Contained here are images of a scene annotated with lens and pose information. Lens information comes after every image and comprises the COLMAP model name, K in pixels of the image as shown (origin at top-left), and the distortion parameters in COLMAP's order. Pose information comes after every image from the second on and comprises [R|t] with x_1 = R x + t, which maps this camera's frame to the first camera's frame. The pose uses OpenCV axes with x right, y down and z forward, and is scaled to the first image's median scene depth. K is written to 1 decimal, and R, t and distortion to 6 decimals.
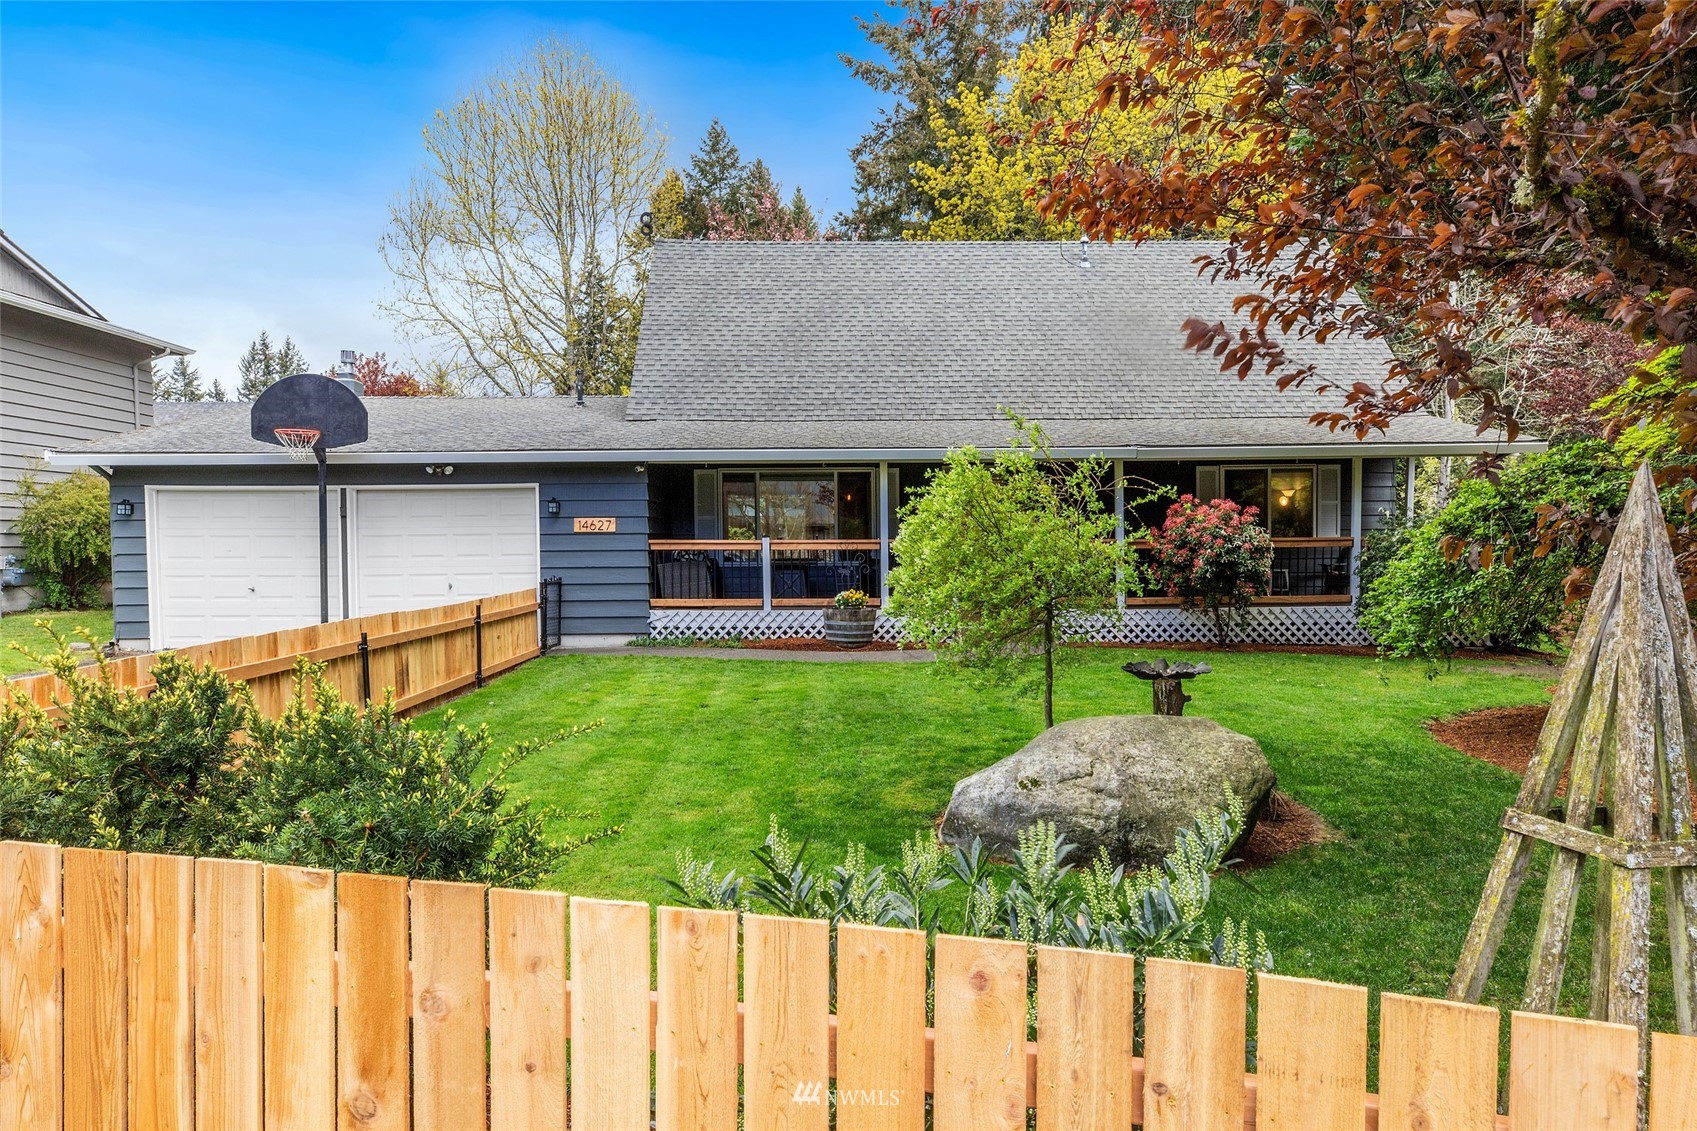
lens RADIAL K [[1141.4, 0, 851.7], [0, 1141.4, 577.8], [0, 0, 1]] dist [0.019265, -0.001956]
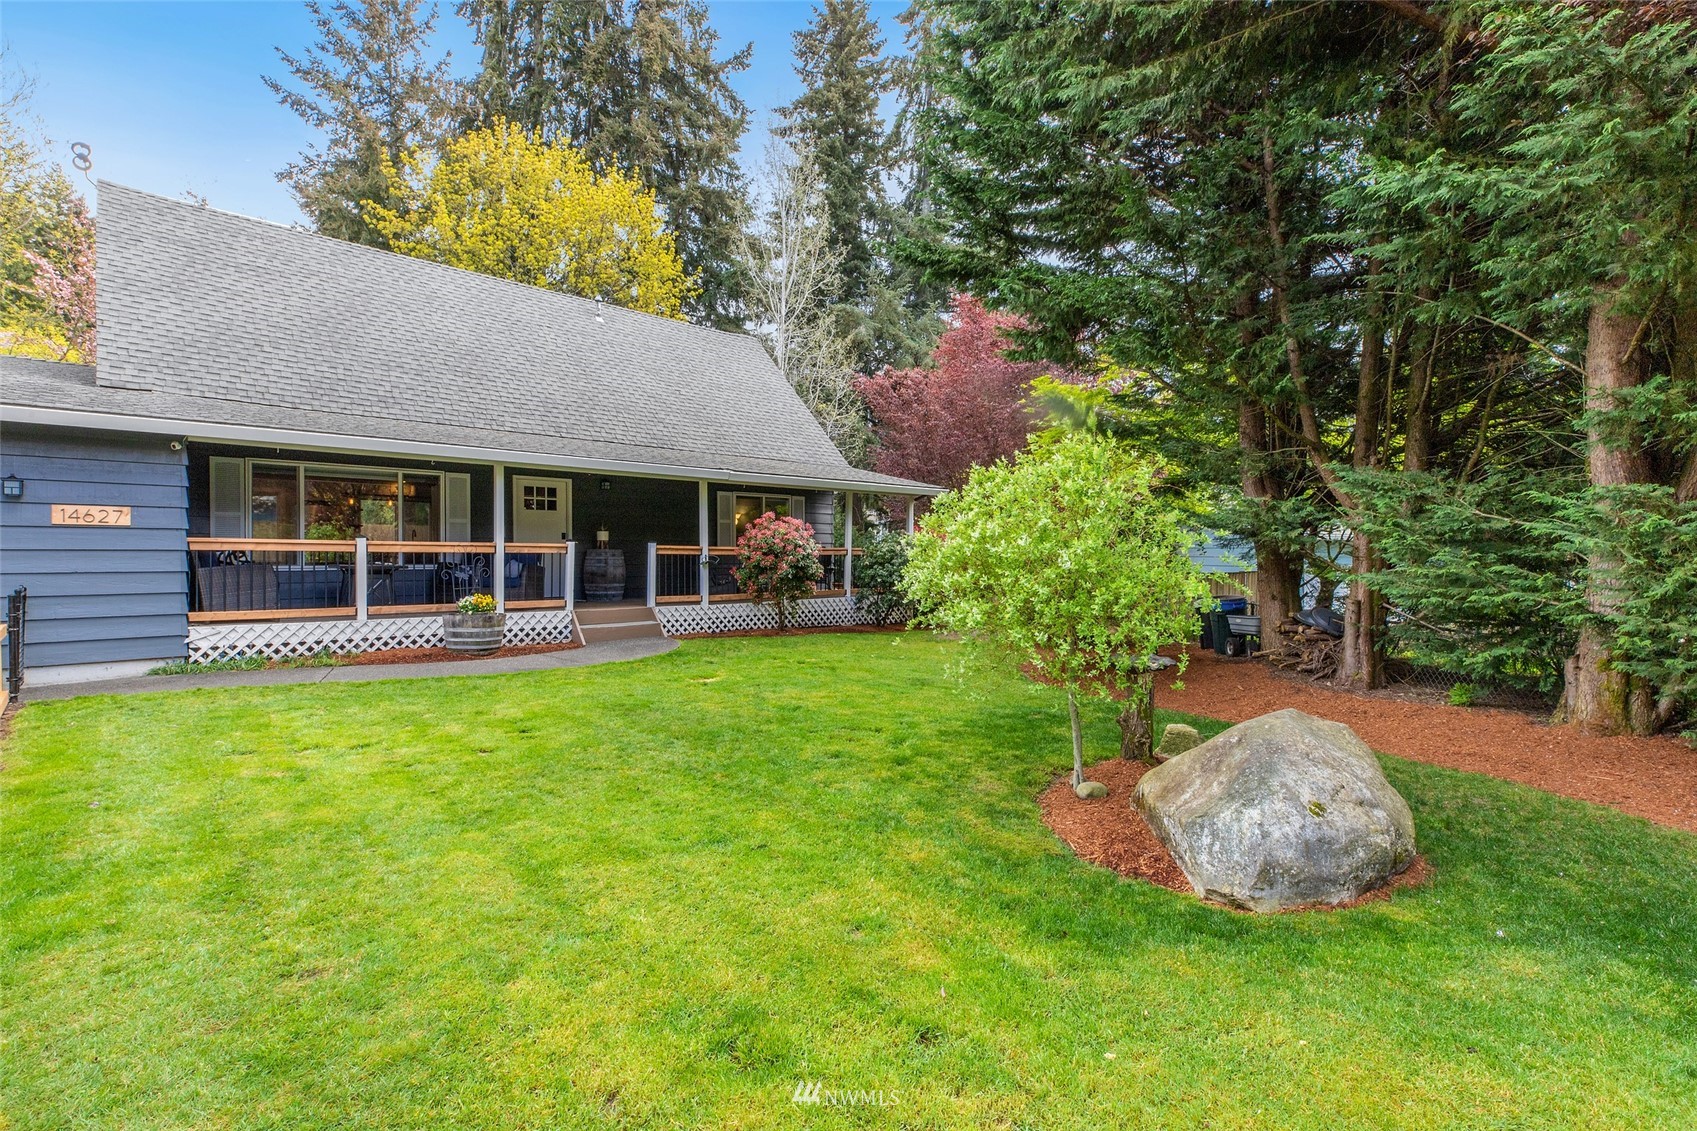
lens RADIAL K [[774.0, 0, 858.5], [0, 774.0, 559.4], [0, 0, 1]] dist [0.004708, -0.000647]
pose [[0.737434, 0.005283, 0.675399, -0.197020], [0.009726, 0.999783, -0.018440, -0.003707], [-0.675350, 0.020167, 0.737222, 0.293730]]
